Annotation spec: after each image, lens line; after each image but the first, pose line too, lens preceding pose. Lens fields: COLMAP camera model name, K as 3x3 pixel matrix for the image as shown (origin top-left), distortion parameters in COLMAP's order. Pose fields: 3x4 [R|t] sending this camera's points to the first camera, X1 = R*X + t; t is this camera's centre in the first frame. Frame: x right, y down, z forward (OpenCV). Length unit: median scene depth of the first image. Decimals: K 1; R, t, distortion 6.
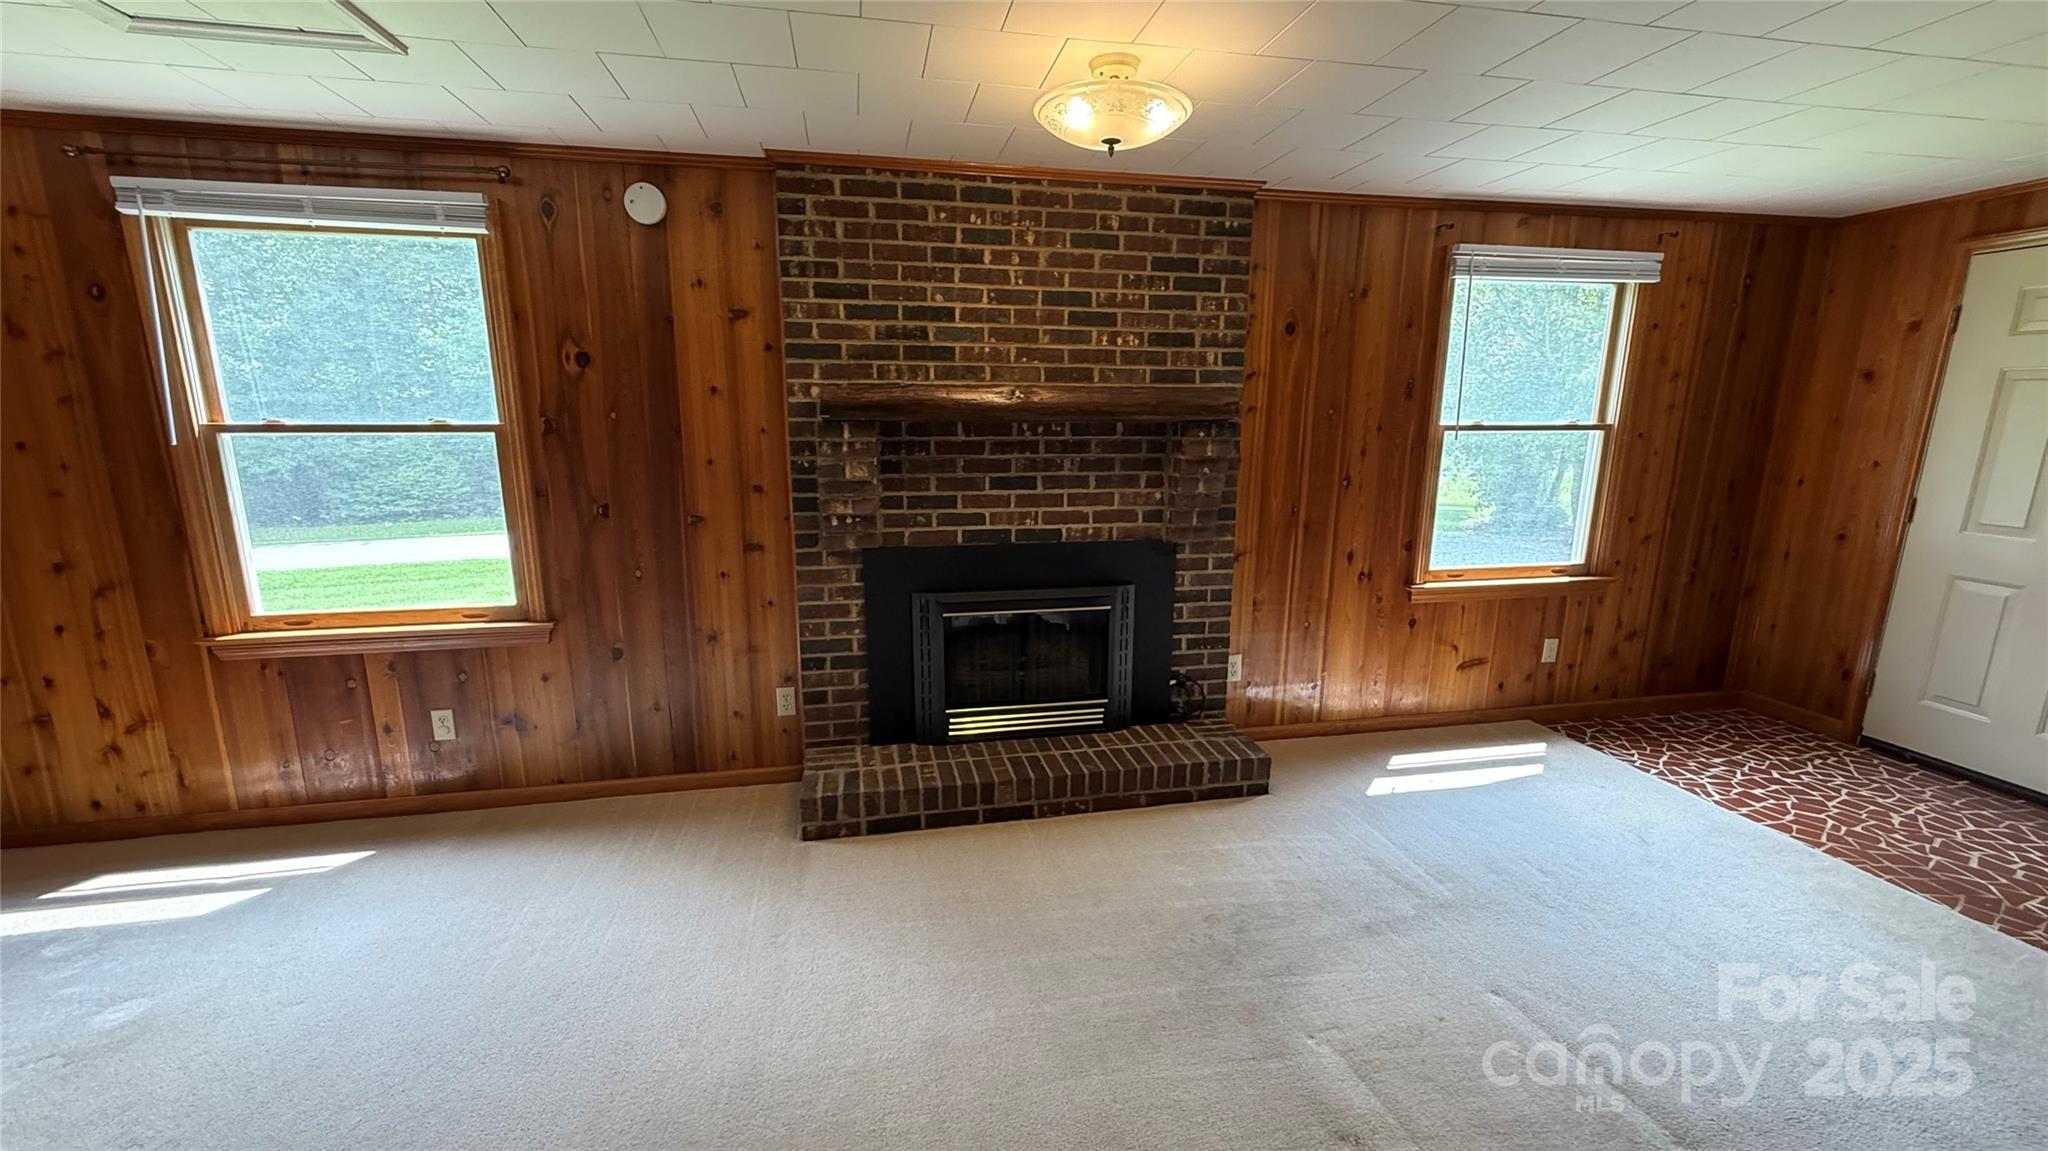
lens RADIAL K [[818.8, 0, 1026.3], [0, 818.8, 578.2], [0, 0, 1]] dist [0.000502, 0.000098]
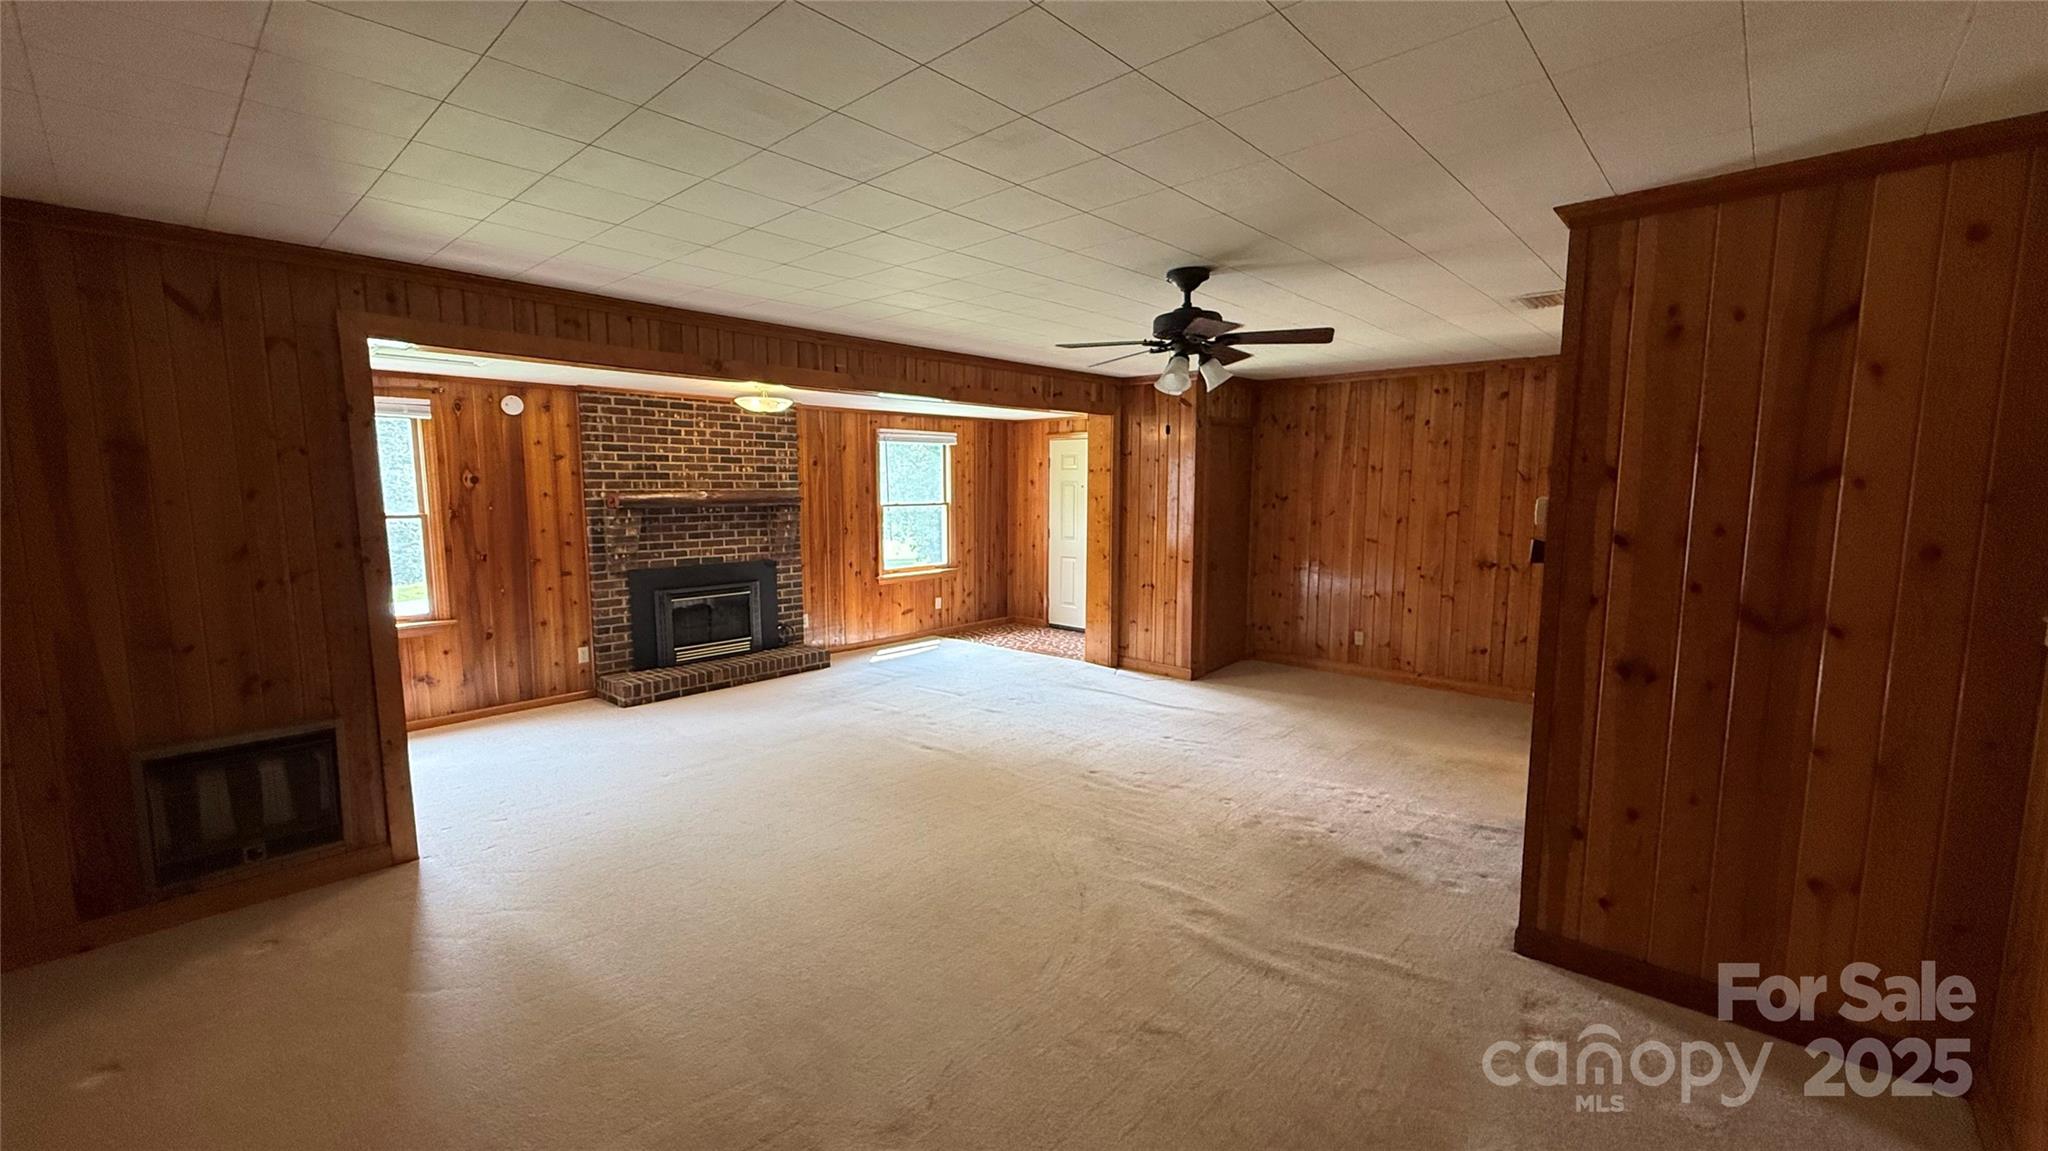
lens RADIAL K [[818.8, 0, 1026.3], [0, 818.8, 578.2], [0, 0, 1]] dist [0.000502, 0.000098]
pose [[0.807636, -0.071433, 0.585338, -0.582529], [0.124808, 0.990855, -0.051286, 0.206588], [-0.576322, 0.114475, 0.809165, -1.185374]]
